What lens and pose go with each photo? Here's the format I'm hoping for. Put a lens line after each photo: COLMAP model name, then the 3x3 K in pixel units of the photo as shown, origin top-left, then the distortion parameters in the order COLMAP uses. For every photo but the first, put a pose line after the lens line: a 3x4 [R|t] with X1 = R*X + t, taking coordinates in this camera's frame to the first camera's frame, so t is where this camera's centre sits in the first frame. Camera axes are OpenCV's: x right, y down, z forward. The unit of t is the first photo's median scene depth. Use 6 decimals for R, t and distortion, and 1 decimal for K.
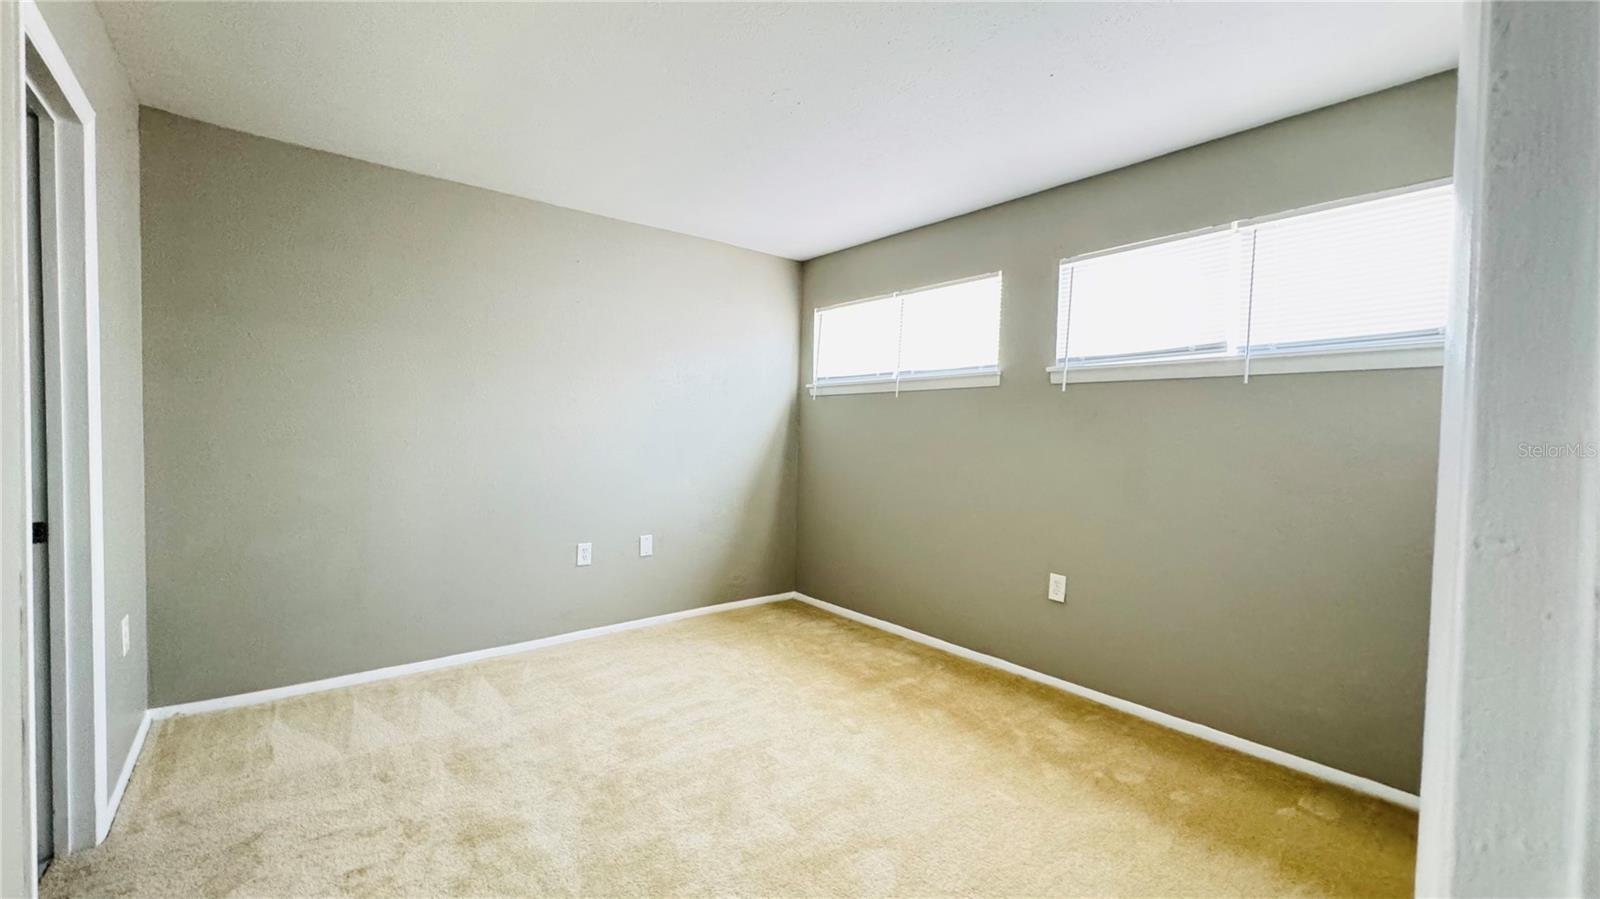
lens RADIAL K [[639.1, 0, 796.5], [0, 639.1, 447.8], [0, 0, 1]] dist [-0.001665, 0.000574]
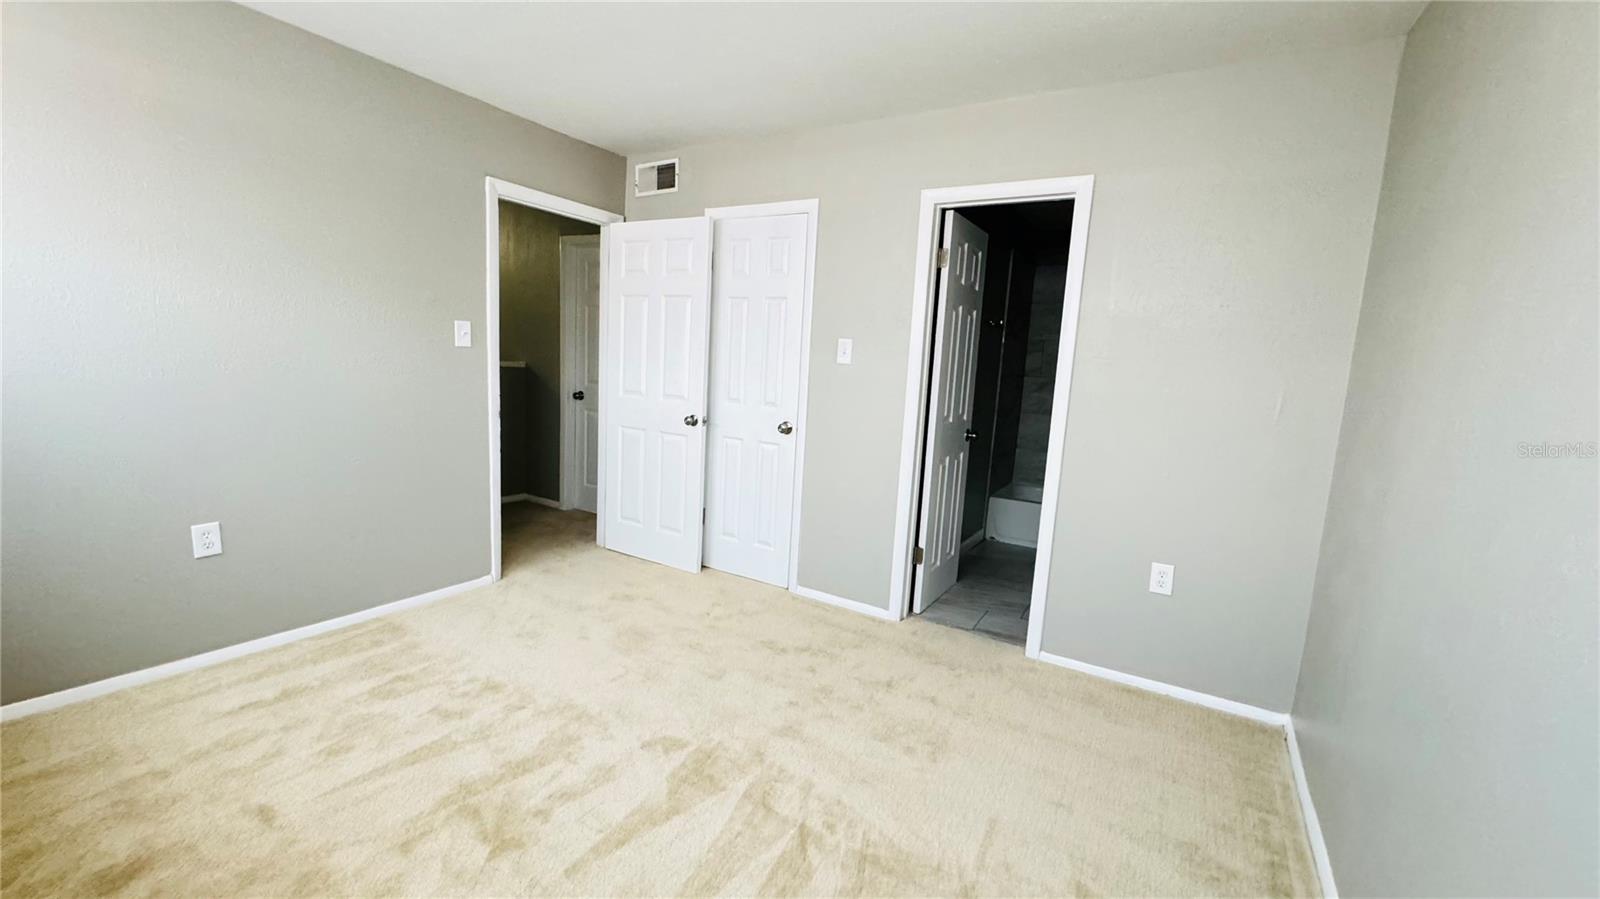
lens RADIAL K [[639.1, 0, 798.3], [0, 639.1, 454.7], [0, 0, 1]] dist [-0.001665, 0.000574]
pose [[-0.944866, -0.024698, -0.326524, -0.009275], [-0.083836, 0.982163, 0.168308, -0.052348], [0.316543, 0.186403, -0.930083, 1.240160]]
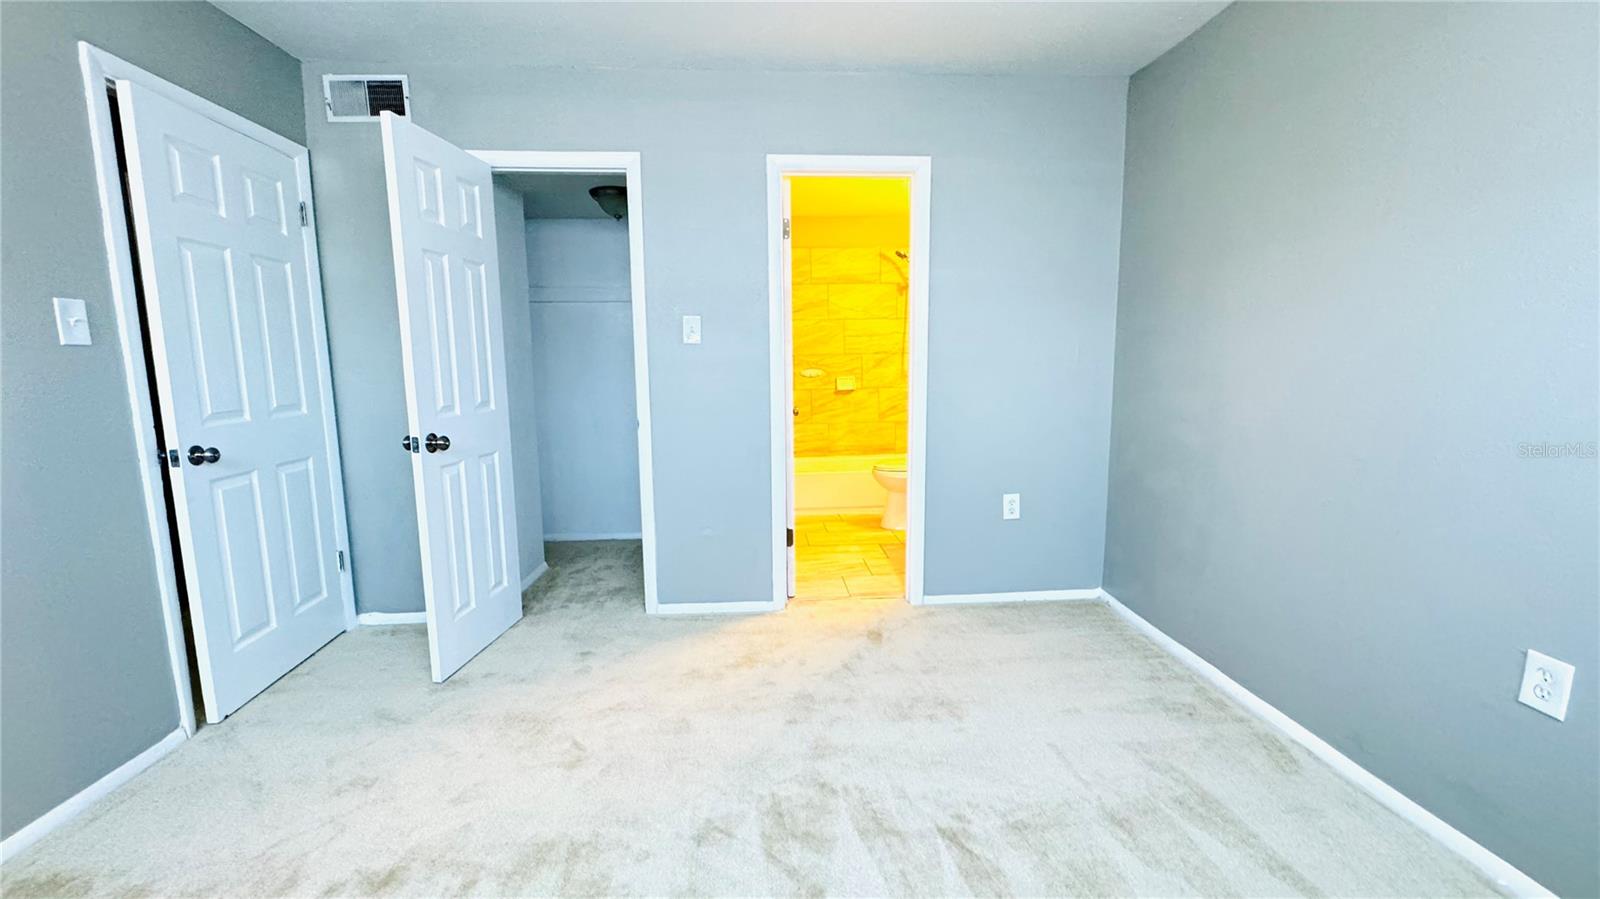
lens RADIAL K [[639.1, 0, 800.7], [0, 639.1, 452.1], [0, 0, 1]] dist [-0.001665, 0.000574]
pose [[-0.590255, 0.097832, -0.801267, 0.238832], [-0.026538, 0.989740, 0.140394, -0.009718], [0.806781, 0.104132, -0.581602, 0.962913]]
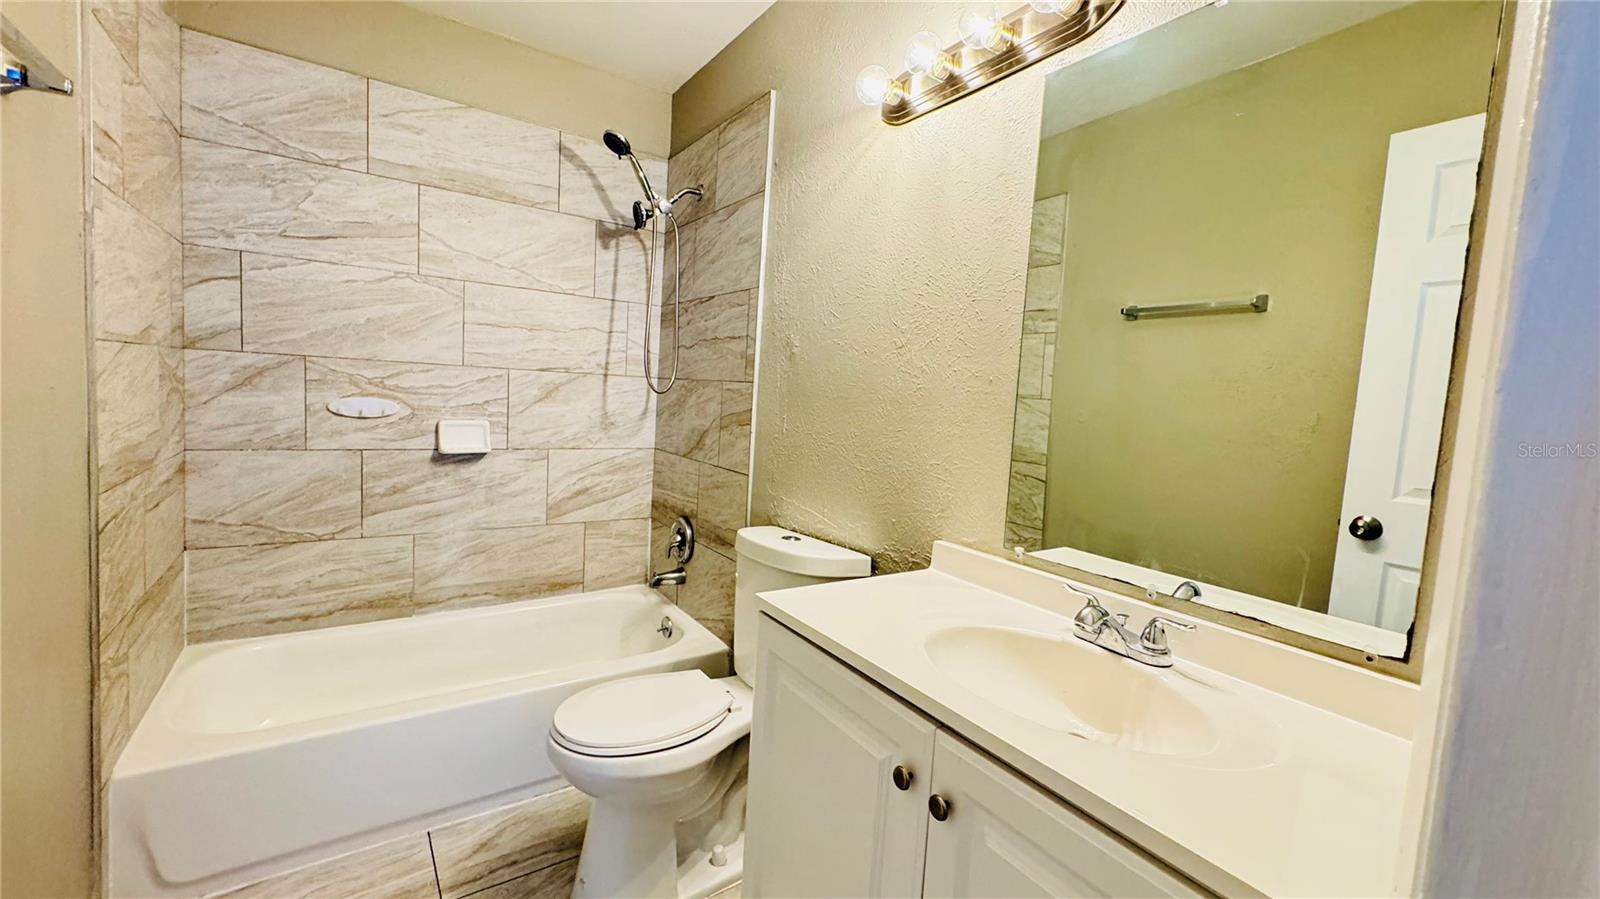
lens RADIAL K [[639.1, 0, 801.6], [0, 639.1, 443.1], [0, 0, 1]] dist [-0.001665, 0.000574]
pose [[-0.083945, 0.049702, -0.995230, -0.557154], [-0.093238, 0.993982, 0.057504, -0.022894], [0.992099, 0.097620, -0.078805, 0.467375]]
